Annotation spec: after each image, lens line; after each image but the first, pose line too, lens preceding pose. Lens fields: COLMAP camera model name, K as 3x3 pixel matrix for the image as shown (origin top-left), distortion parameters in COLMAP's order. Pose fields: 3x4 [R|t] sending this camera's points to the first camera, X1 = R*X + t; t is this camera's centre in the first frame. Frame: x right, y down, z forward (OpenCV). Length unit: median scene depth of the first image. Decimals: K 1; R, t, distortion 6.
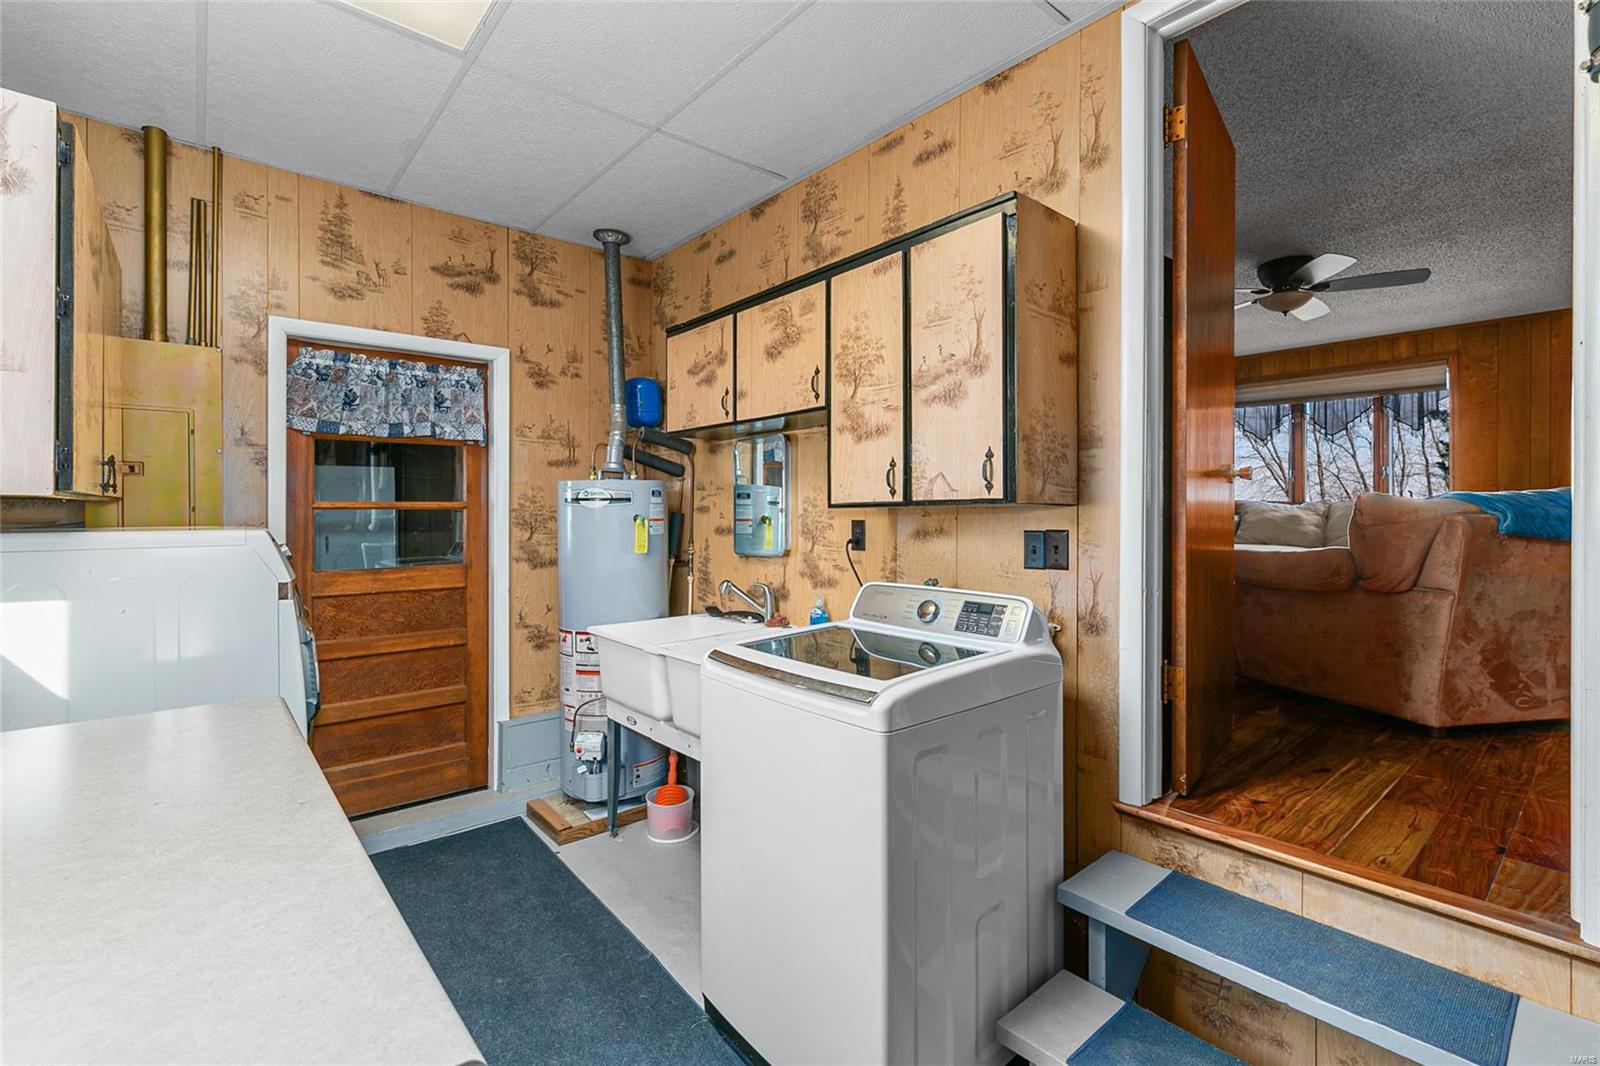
lens RADIAL K [[718.9, 0, 794.1], [0, 718.9, 506.3], [0, 0, 1]] dist [0.001957, 0.000240]
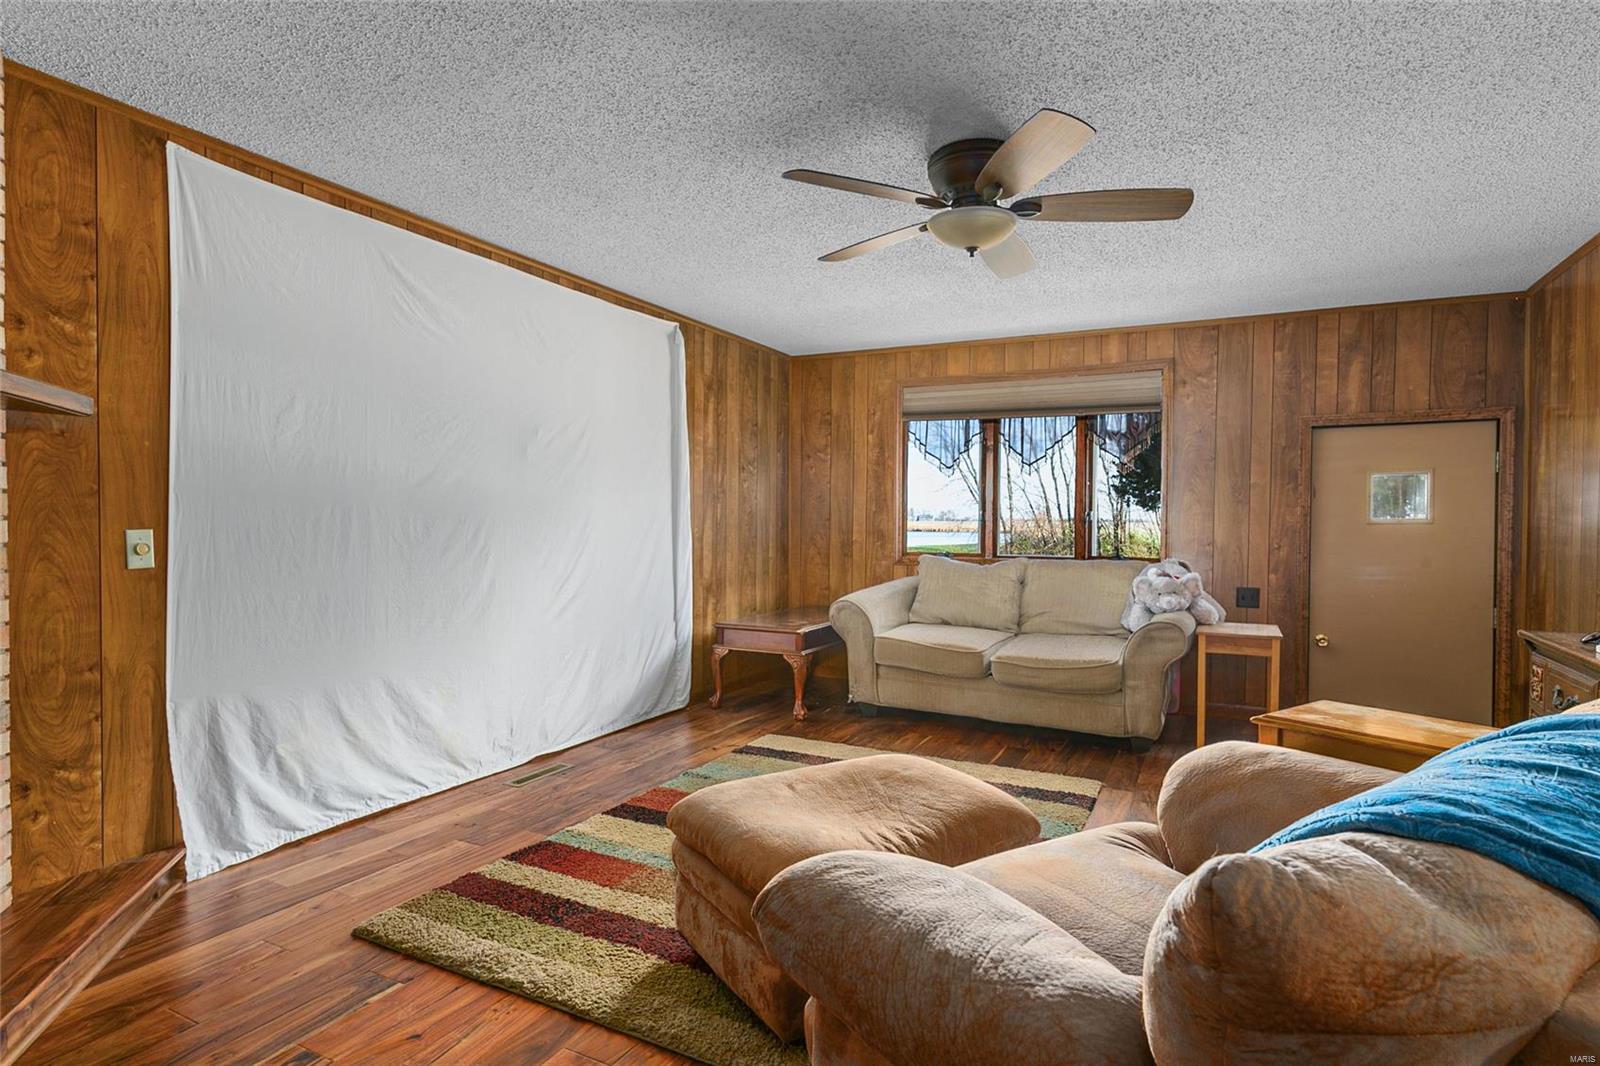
lens RADIAL K [[809.6, 0, 801.7], [0, 809.6, 522.9], [0, 0, 1]] dist [-0.001443, 0.000003]
pose [[0.928049, 0.004886, 0.372425, 0.268406], [-0.011178, 0.999829, 0.014738, -0.057573], [-0.372289, -0.017841, 0.927945, 0.380204]]
